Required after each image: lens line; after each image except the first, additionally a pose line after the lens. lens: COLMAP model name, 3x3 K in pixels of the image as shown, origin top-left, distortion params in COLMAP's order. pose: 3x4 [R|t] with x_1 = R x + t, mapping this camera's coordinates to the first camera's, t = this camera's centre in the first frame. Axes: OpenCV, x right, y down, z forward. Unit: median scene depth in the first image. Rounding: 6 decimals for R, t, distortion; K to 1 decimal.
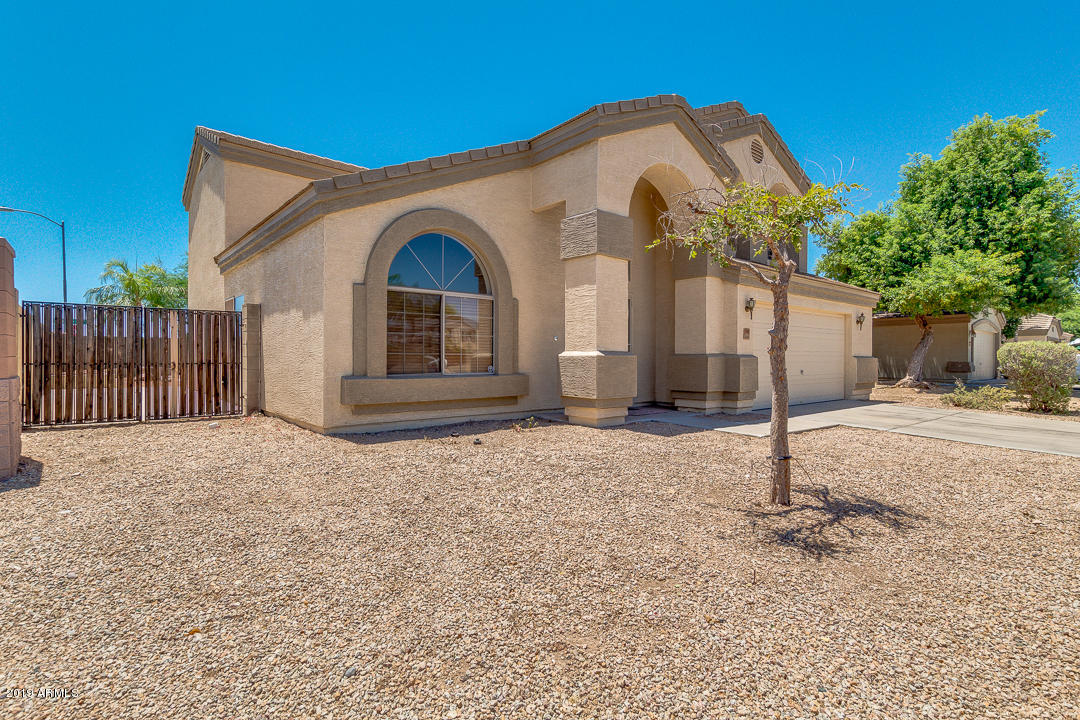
lens RADIAL K [[531.7, 0, 544.7], [0, 531.7, 360.5], [0, 0, 1]] dist [0.030868, -0.008289]
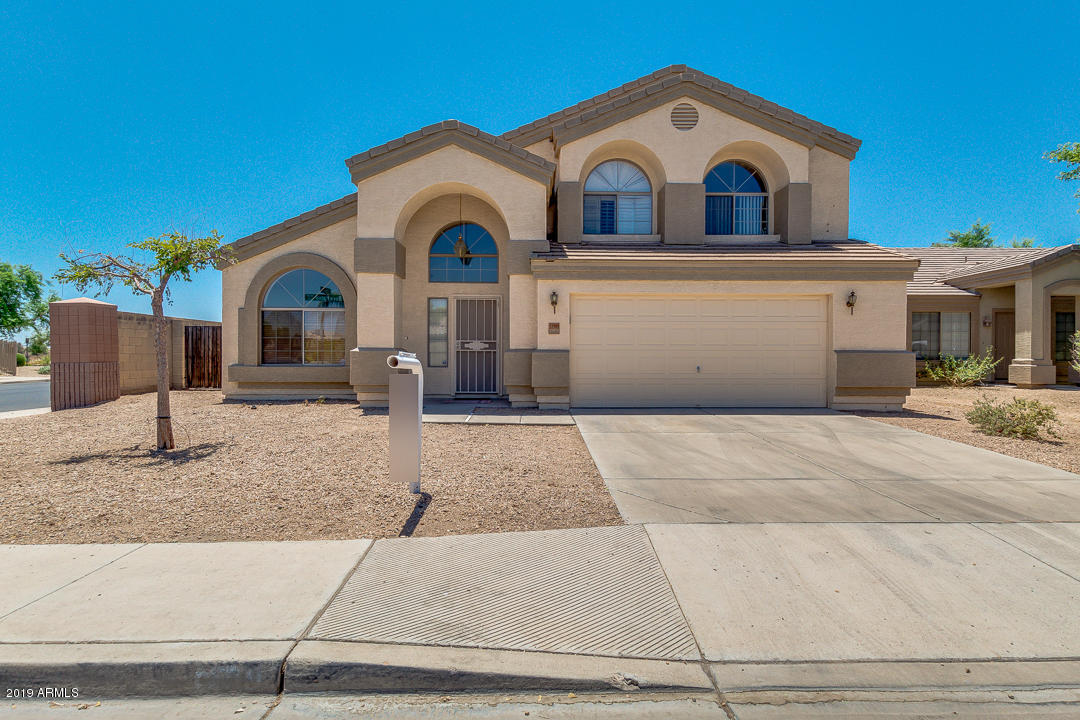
lens RADIAL K [[531.7, 0, 541.3], [0, 531.7, 357.1], [0, 0, 1]] dist [0.030868, -0.008289]
pose [[0.771335, 0.003697, -0.636419, 1.191158], [-0.001418, 0.999991, 0.004090, -0.001039], [0.636428, -0.002252, 0.771333, 0.270011]]
